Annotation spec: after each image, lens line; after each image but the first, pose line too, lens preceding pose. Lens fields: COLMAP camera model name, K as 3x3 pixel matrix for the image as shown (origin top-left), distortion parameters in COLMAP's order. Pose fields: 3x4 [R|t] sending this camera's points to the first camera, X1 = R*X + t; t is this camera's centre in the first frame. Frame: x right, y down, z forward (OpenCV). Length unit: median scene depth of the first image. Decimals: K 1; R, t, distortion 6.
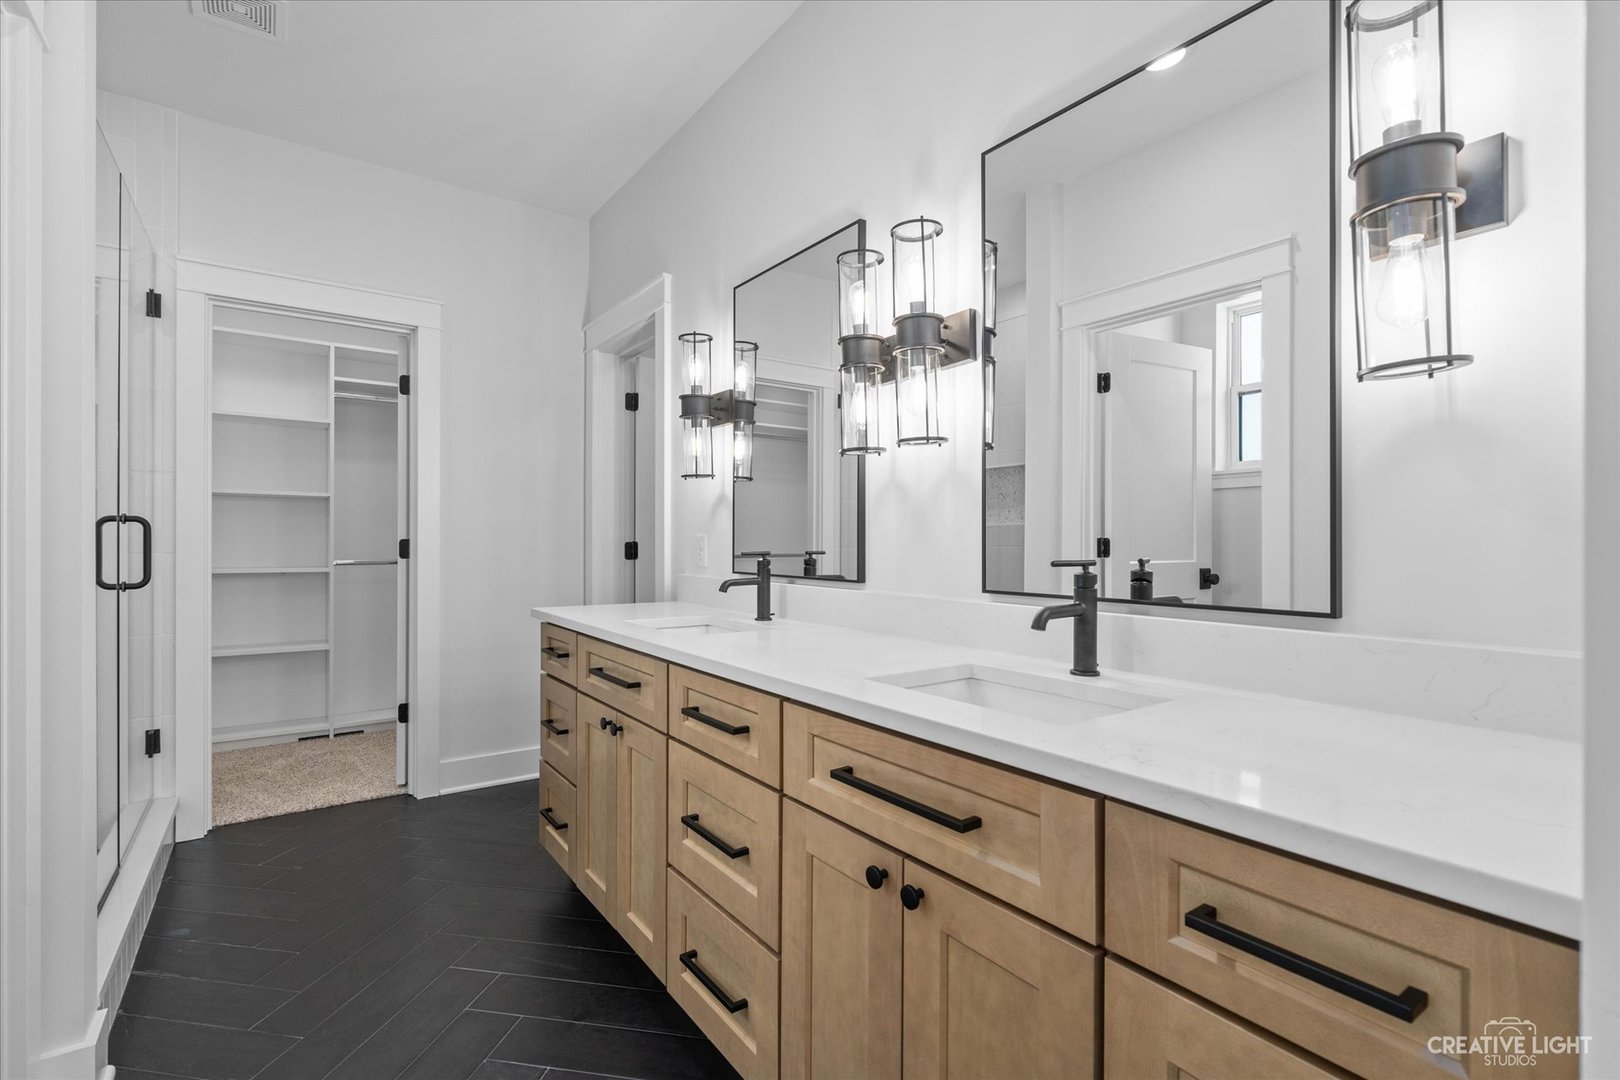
lens RADIAL K [[742.4, 0, 809.9], [0, 742.4, 525.1], [0, 0, 1]] dist [0.000499, 0.000010]
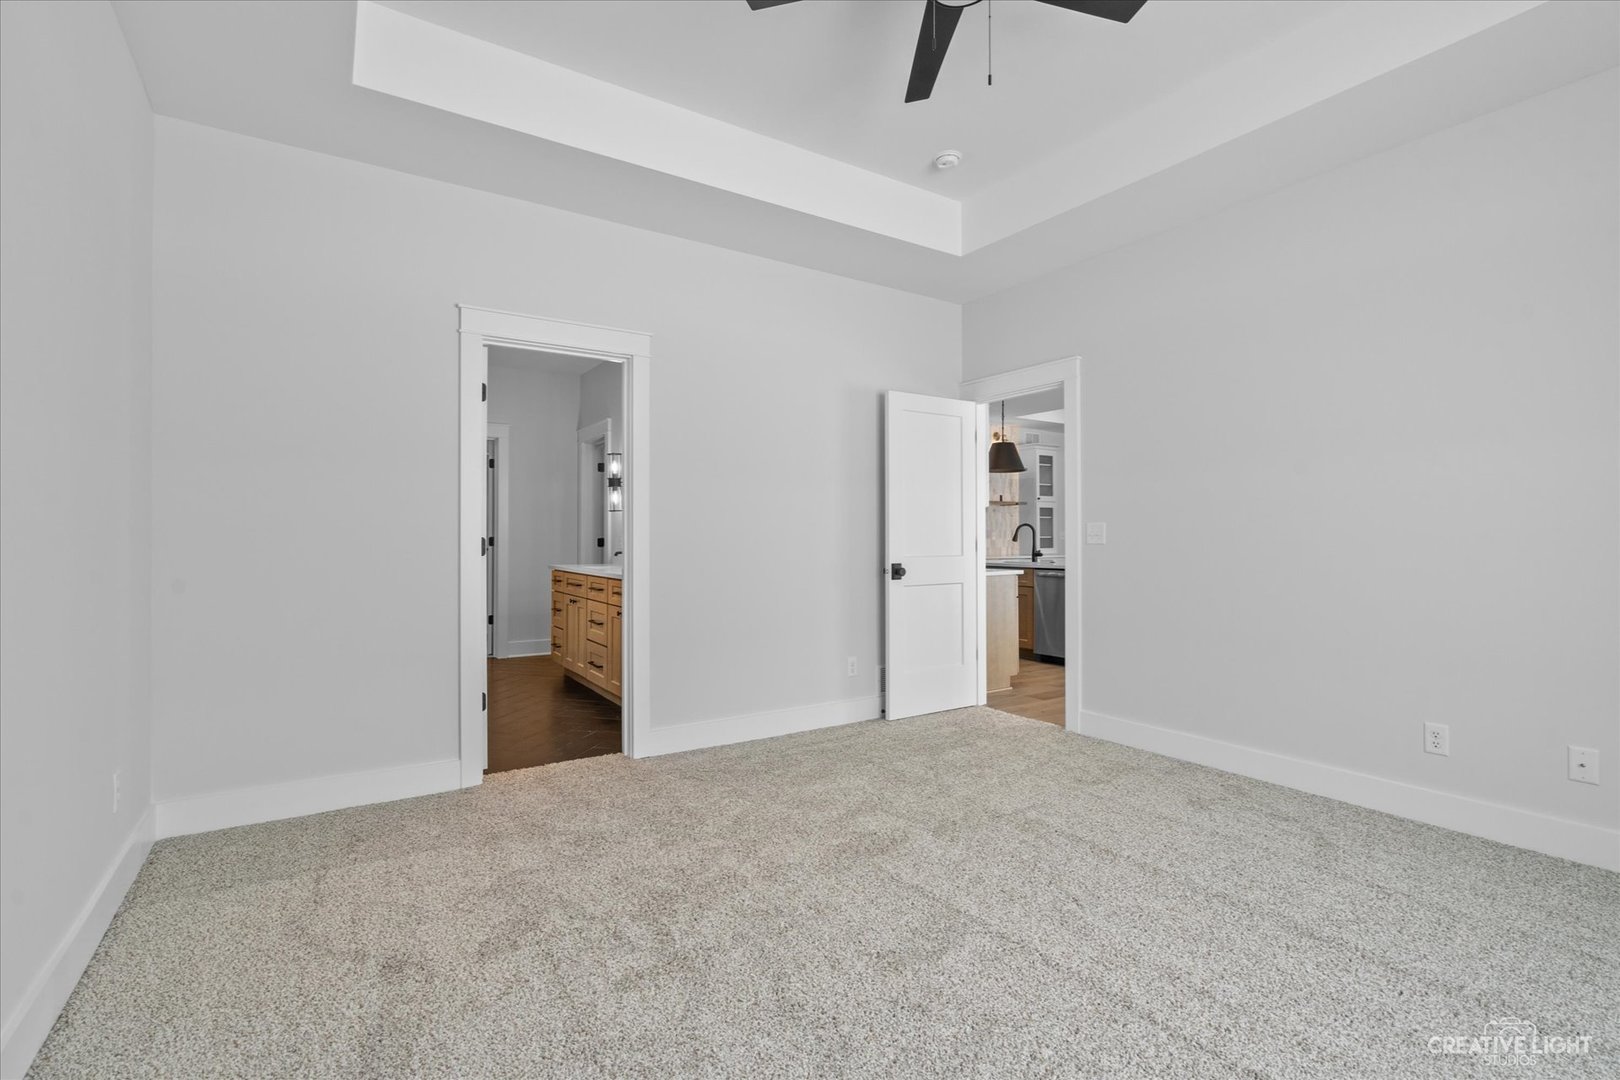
lens RADIAL K [[742.4, 0, 809.1], [0, 742.4, 543.1], [0, 0, 1]] dist [0.000499, 0.000010]
pose [[0.998406, 0.008672, -0.055773, 0.570618], [-0.007899, 0.999870, 0.014057, 0.003412], [0.055888, -0.013594, 0.998345, -1.281982]]
